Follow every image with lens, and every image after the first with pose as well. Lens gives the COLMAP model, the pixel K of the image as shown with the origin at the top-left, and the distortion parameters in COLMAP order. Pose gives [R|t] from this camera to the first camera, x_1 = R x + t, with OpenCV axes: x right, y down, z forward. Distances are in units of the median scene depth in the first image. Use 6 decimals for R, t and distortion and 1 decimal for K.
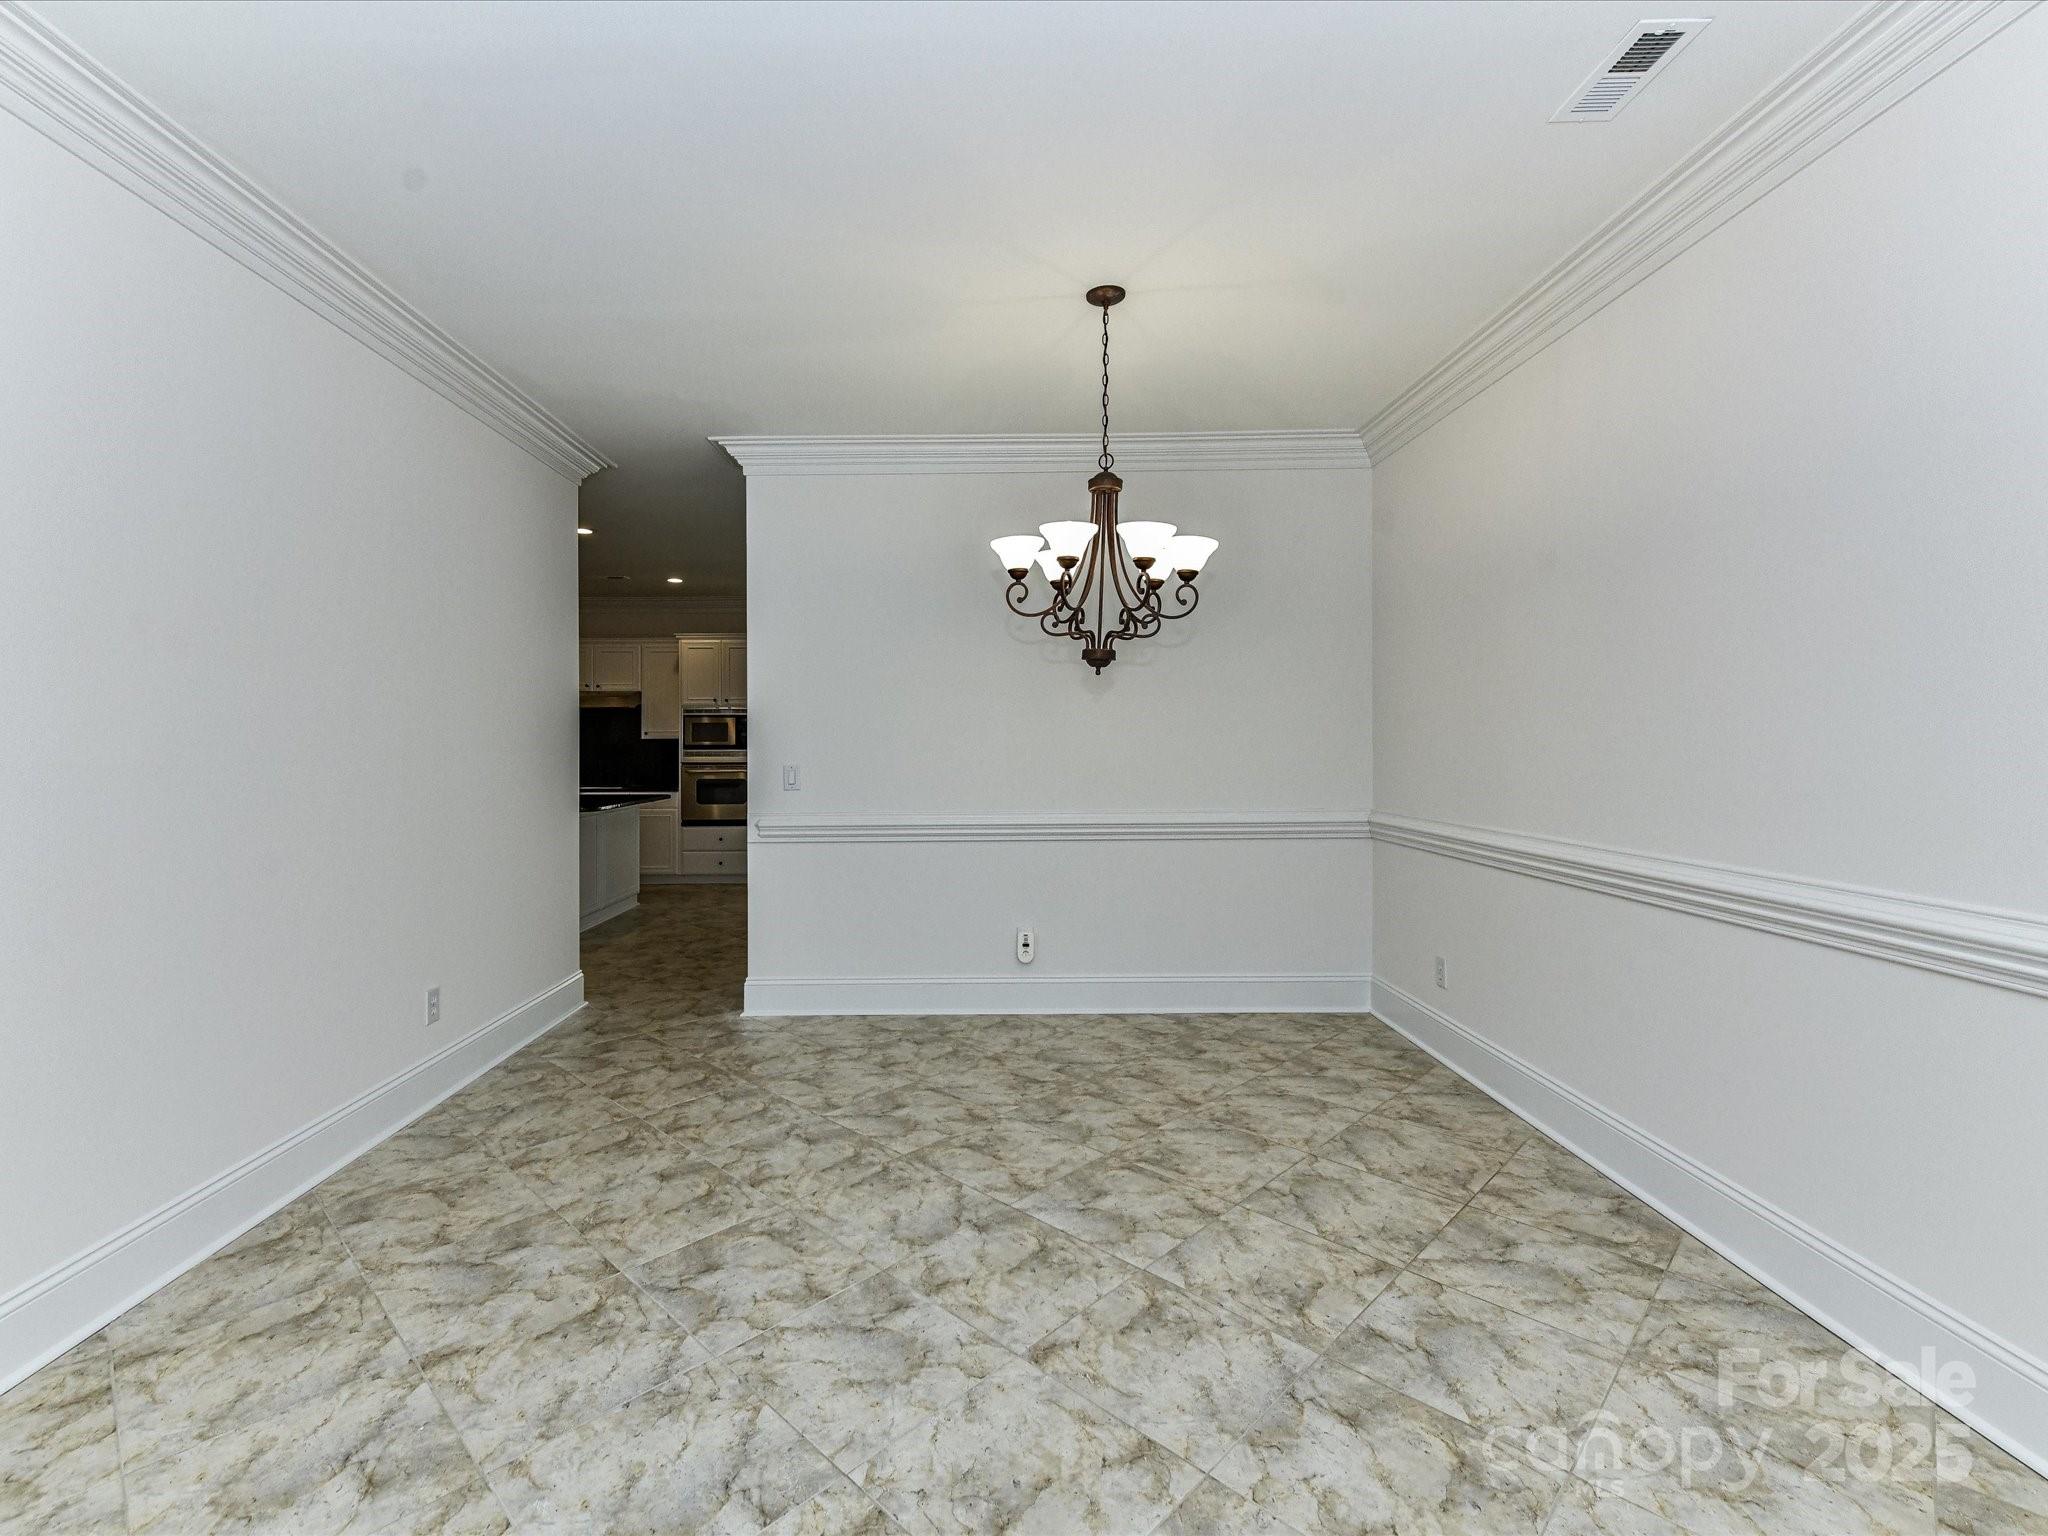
lens RADIAL K [[928.6, 0, 979.4], [0, 928.6, 749.0], [0, 0, 1]] dist [0.015641, -0.000274]
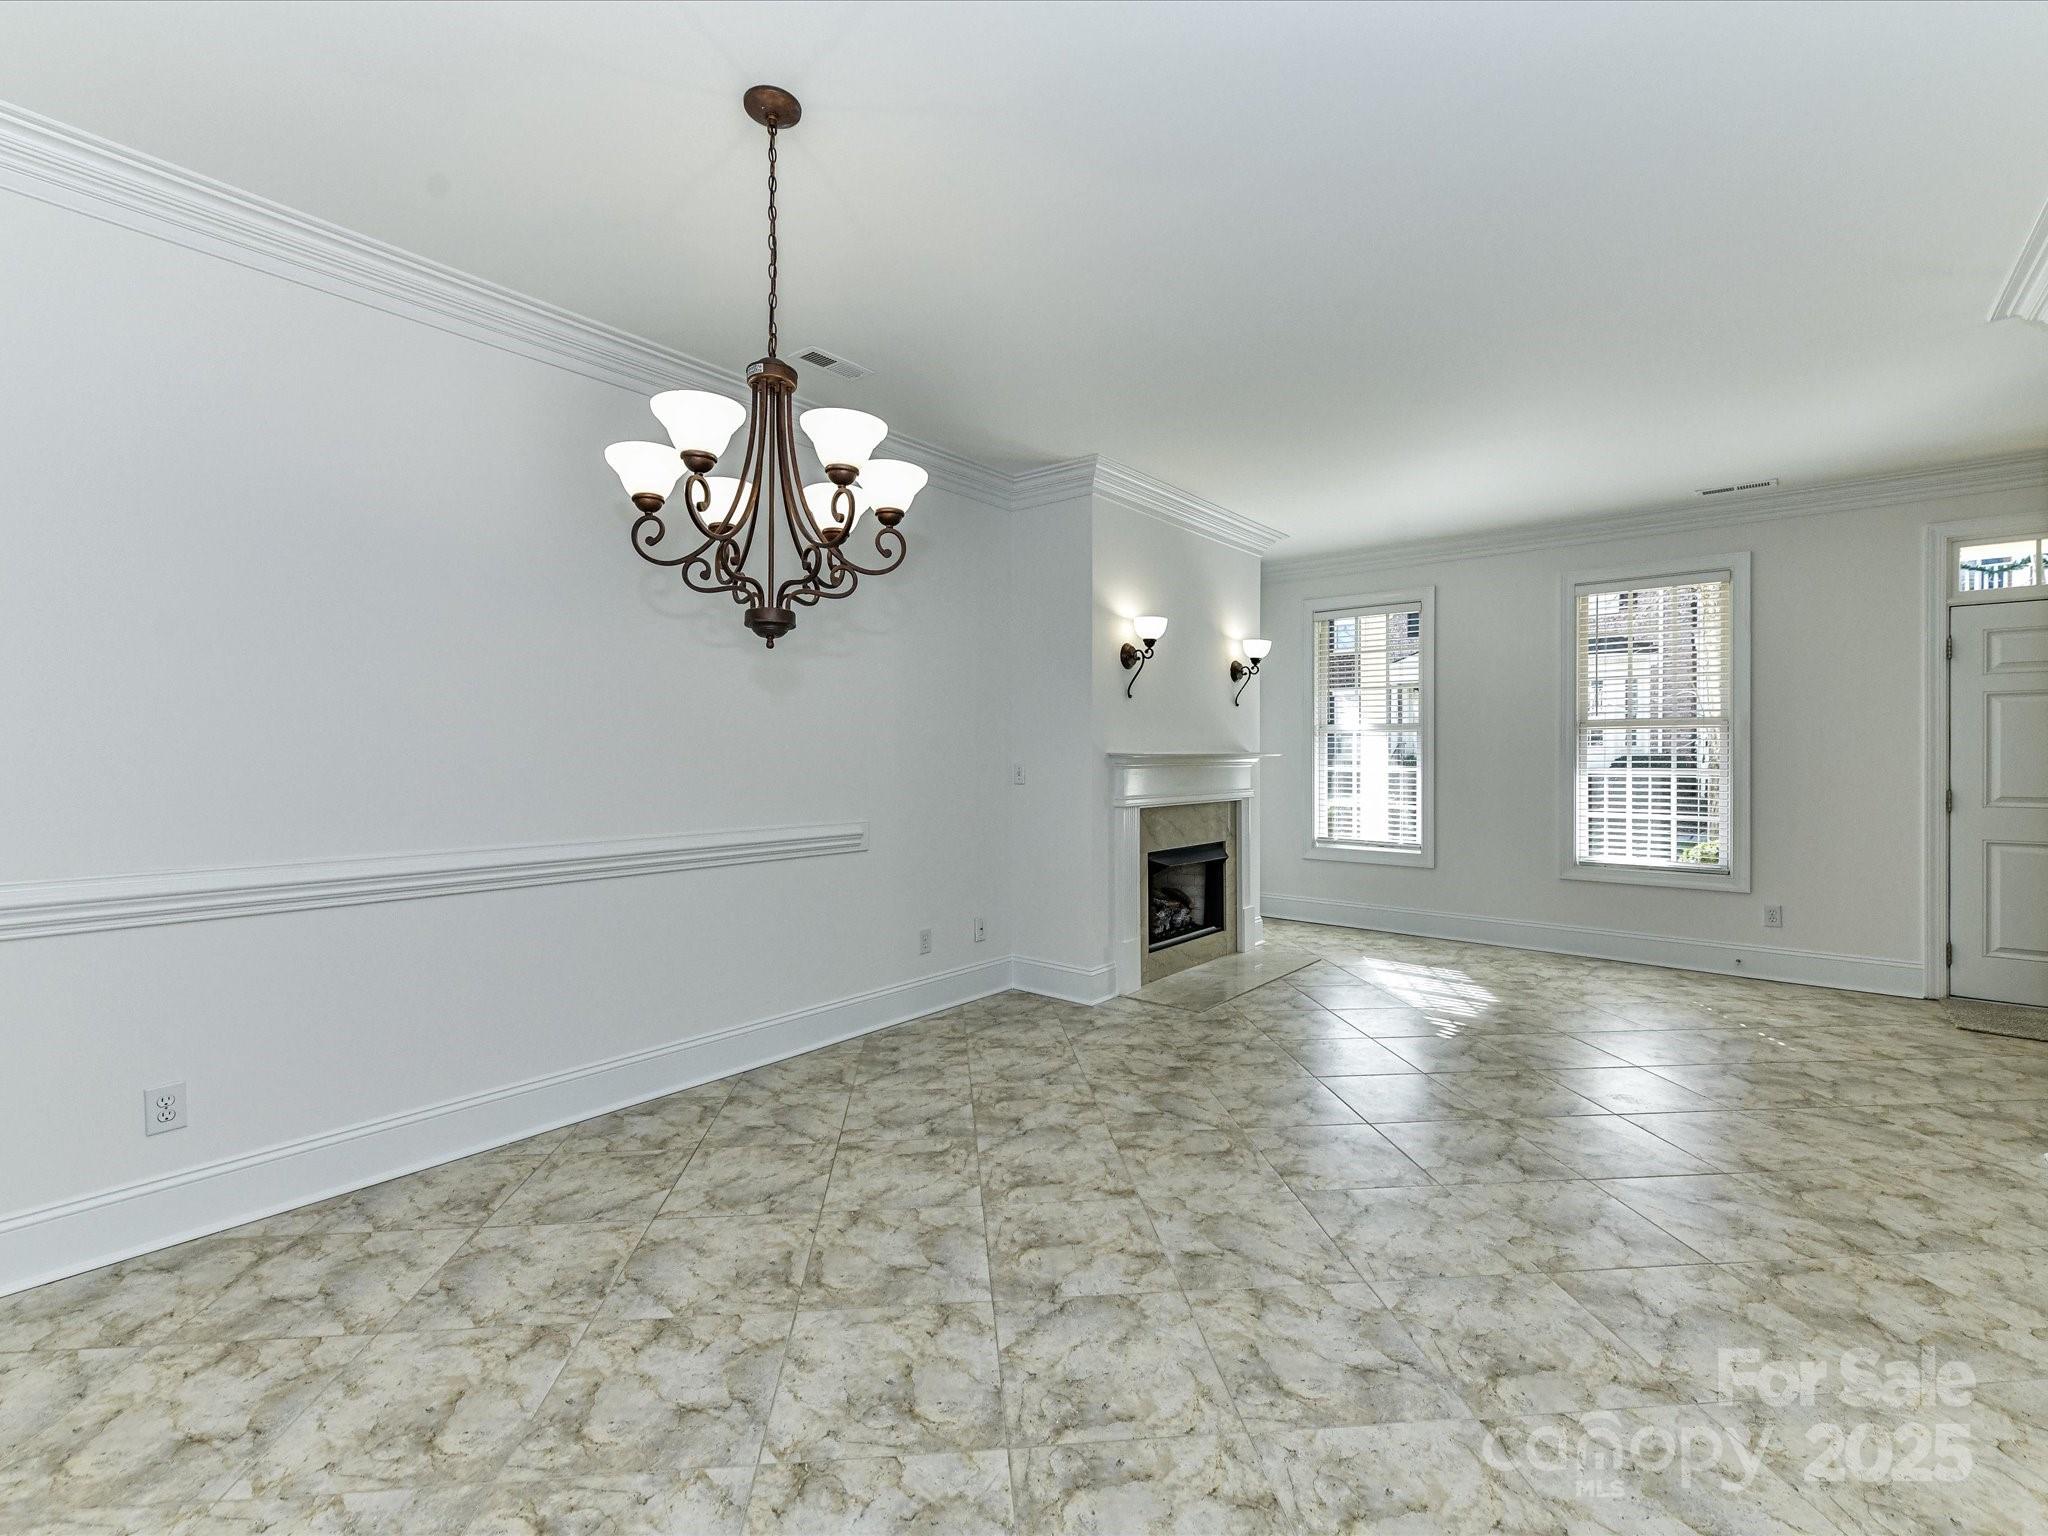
lens RADIAL K [[903.4, 0, 1003.1], [0, 903.4, 776.6], [0, 0, 1]] dist [0.003644, -0.000307]
pose [[-0.755153, -0.011807, 0.655442, -0.524712], [0.006084, 0.999669, 0.025017, -0.001398], [-0.655520, 0.022880, -0.754831, 1.666982]]
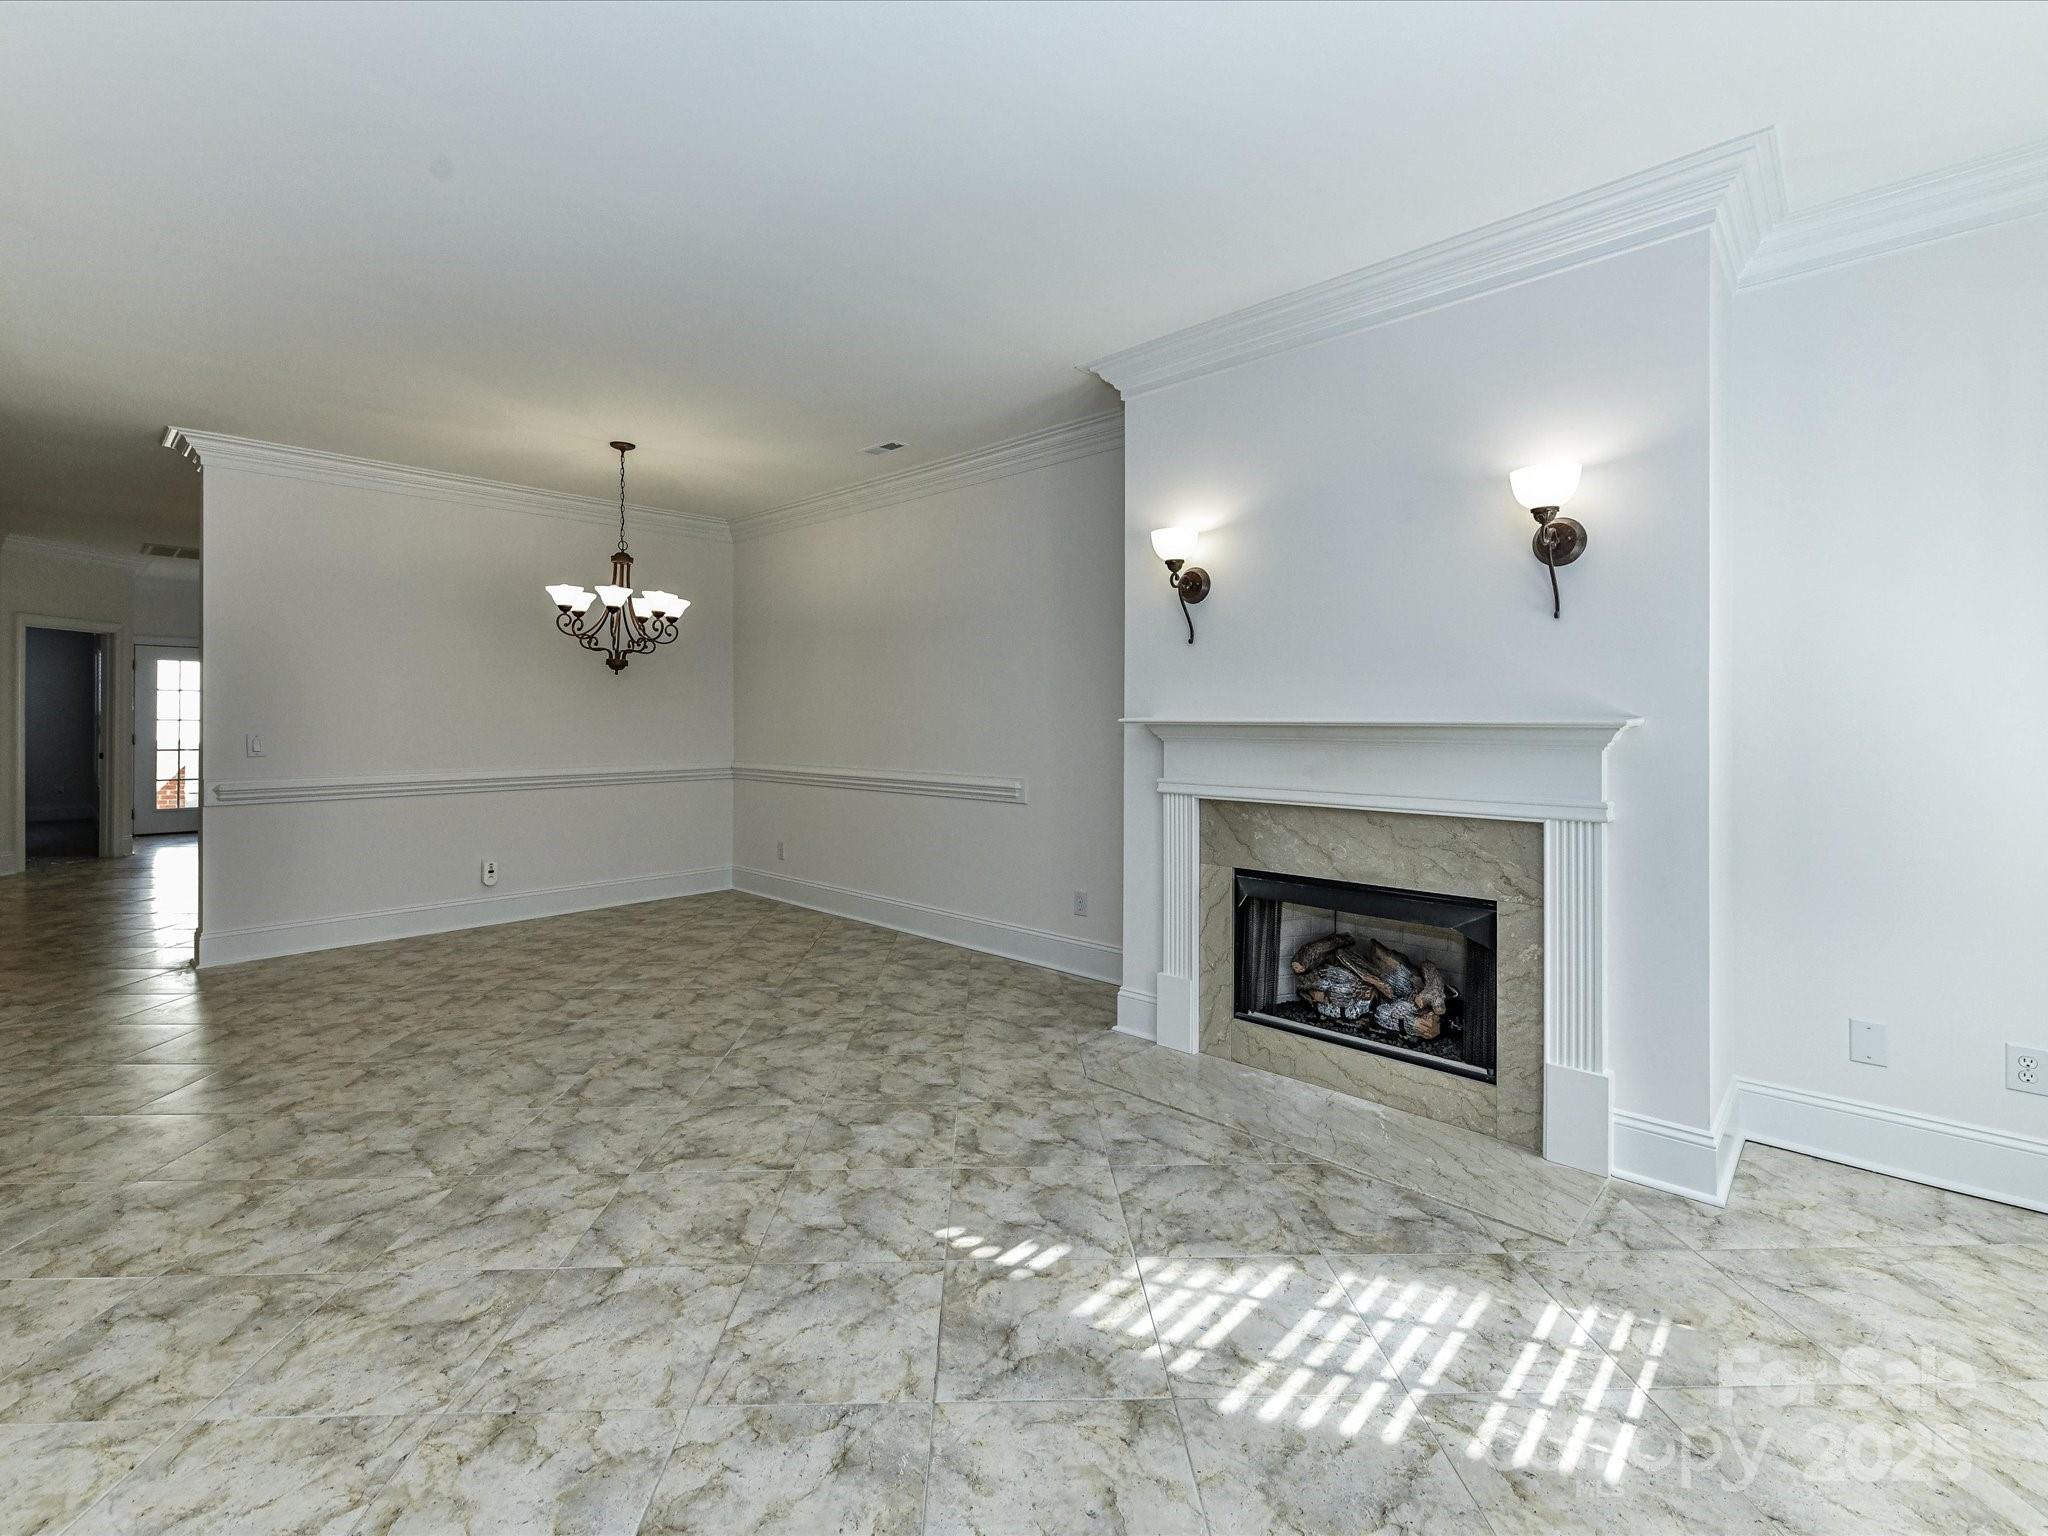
lens RADIAL K [[913.0, 0, 1026.9], [0, 913.0, 732.2], [0, 0, 1]] dist [0.002654, 0.000016]
pose [[0.679290, -0.005292, 0.733851, -0.670440], [-0.002958, 0.999946, 0.009950, 0.002996], [-0.733864, -0.008930, 0.679238, -0.740143]]
